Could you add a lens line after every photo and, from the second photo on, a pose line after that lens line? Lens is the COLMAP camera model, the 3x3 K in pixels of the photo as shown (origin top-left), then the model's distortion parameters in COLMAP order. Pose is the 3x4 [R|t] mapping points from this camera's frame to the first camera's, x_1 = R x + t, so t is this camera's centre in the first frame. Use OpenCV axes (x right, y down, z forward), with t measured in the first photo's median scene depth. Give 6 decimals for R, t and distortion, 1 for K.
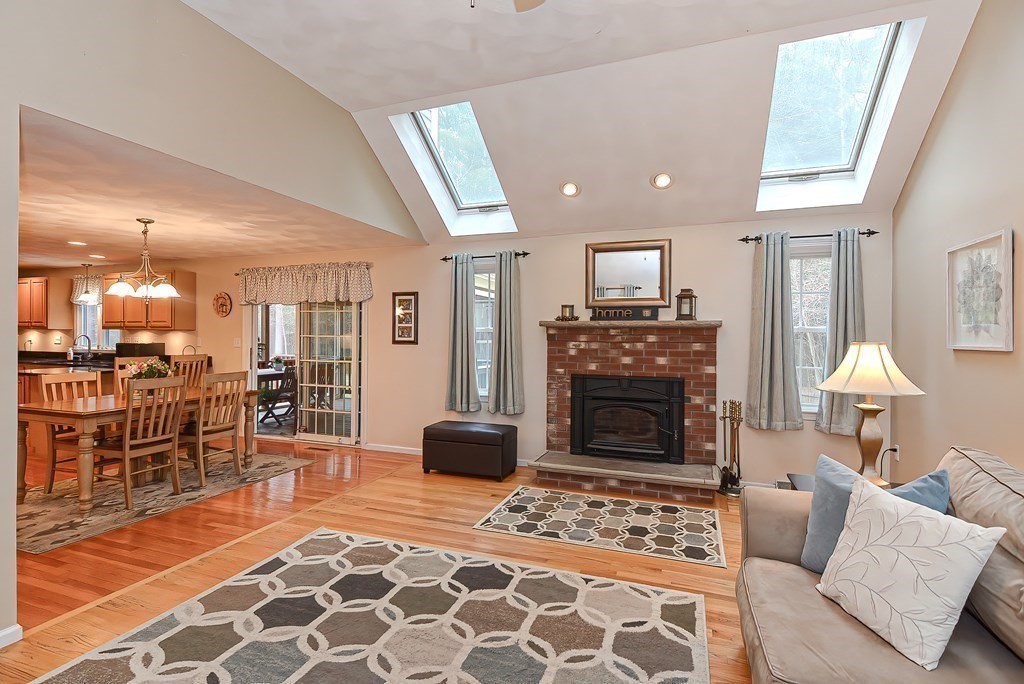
lens RADIAL K [[492.5, 0, 498.5], [0, 492.5, 333.8], [0, 0, 1]] dist [0.024054, -0.015792]
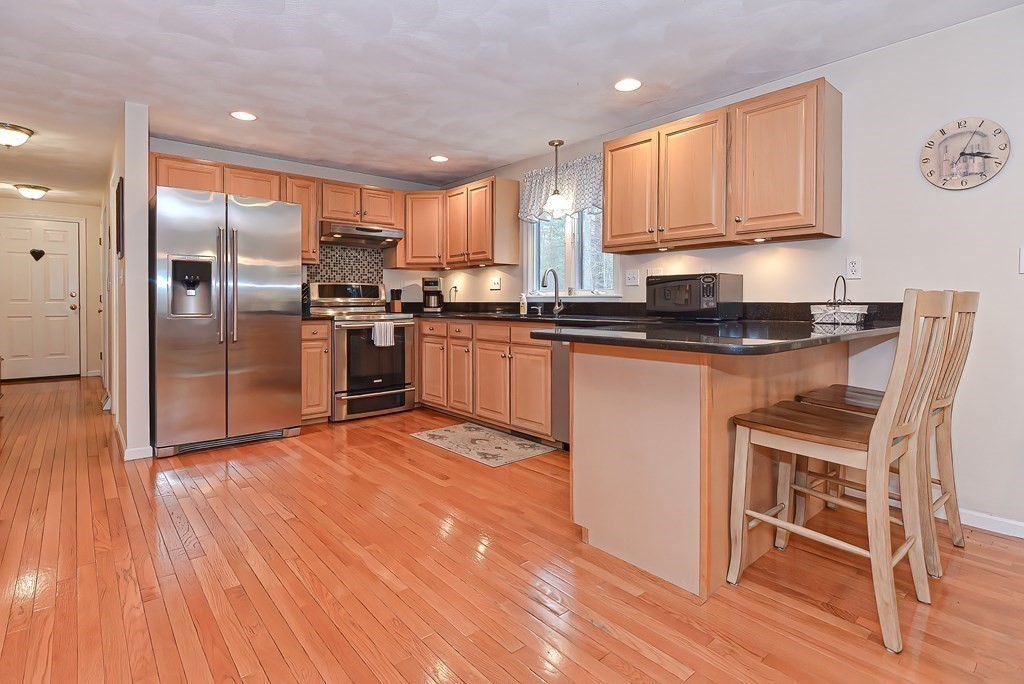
lens RADIAL K [[507.3, 0, 509.6], [0, 507.3, 306.4], [0, 0, 1]] dist [-0.002895, -0.001350]
pose [[0.873224, -0.003636, -0.487305, -0.998217], [0.008295, 0.999938, 0.007404, 0.065175], [0.487248, -0.010508, 0.873200, 0.797169]]
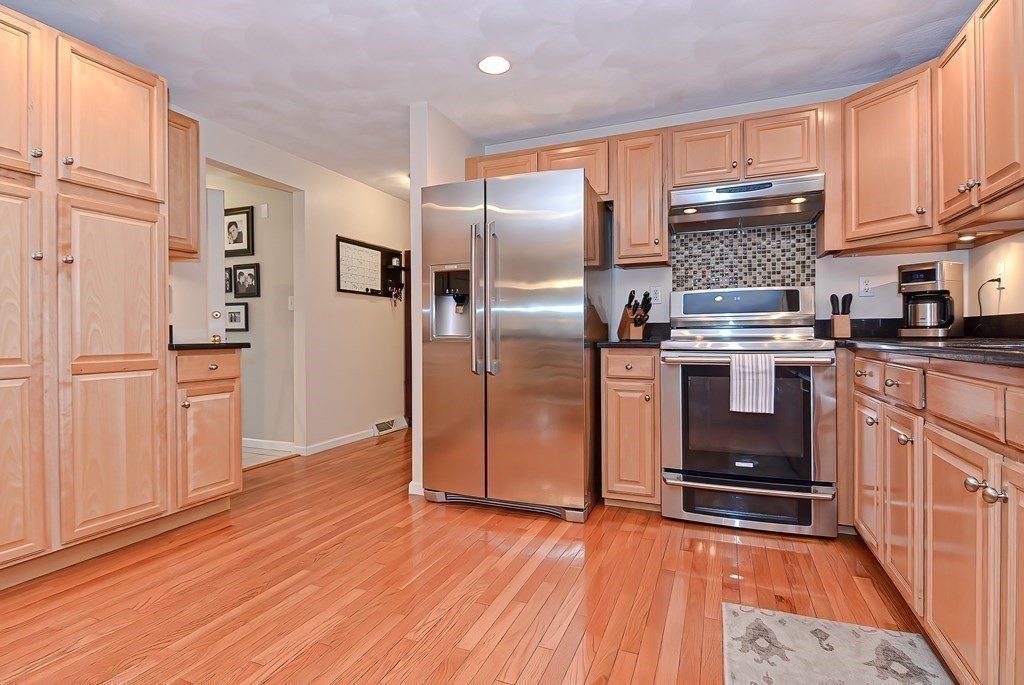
lens RADIAL K [[514.2, 0, 498.8], [0, 514.2, 332.1], [0, 0, 1]] dist [0.000611, -0.001222]
pose [[-0.049543, -0.012504, -0.998694, -1.164914], [0.010028, 0.999865, -0.013016, 0.082619], [0.998722, -0.010660, -0.049411, 1.334006]]
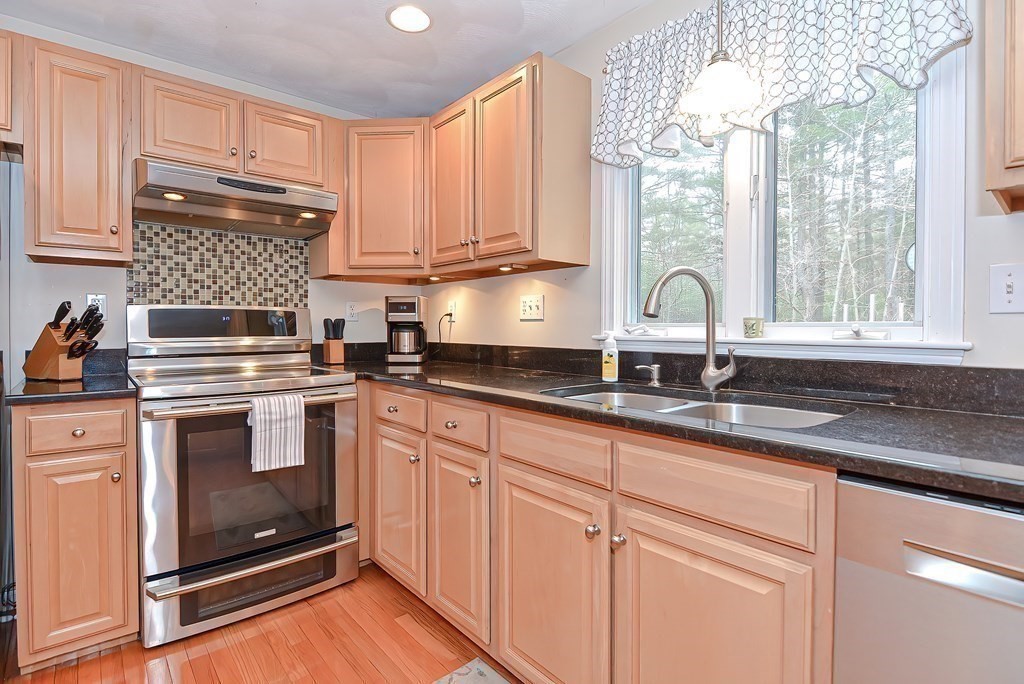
lens RADIAL K [[501.6, 0, 515.3], [0, 501.6, 332.9], [0, 0, 1]] dist [0.007829, -0.012235]
pose [[0.879130, -0.001551, -0.476580, -1.338490], [0.007505, 0.999916, 0.010590, 0.043626], [0.476524, -0.012887, 0.879067, 1.292056]]
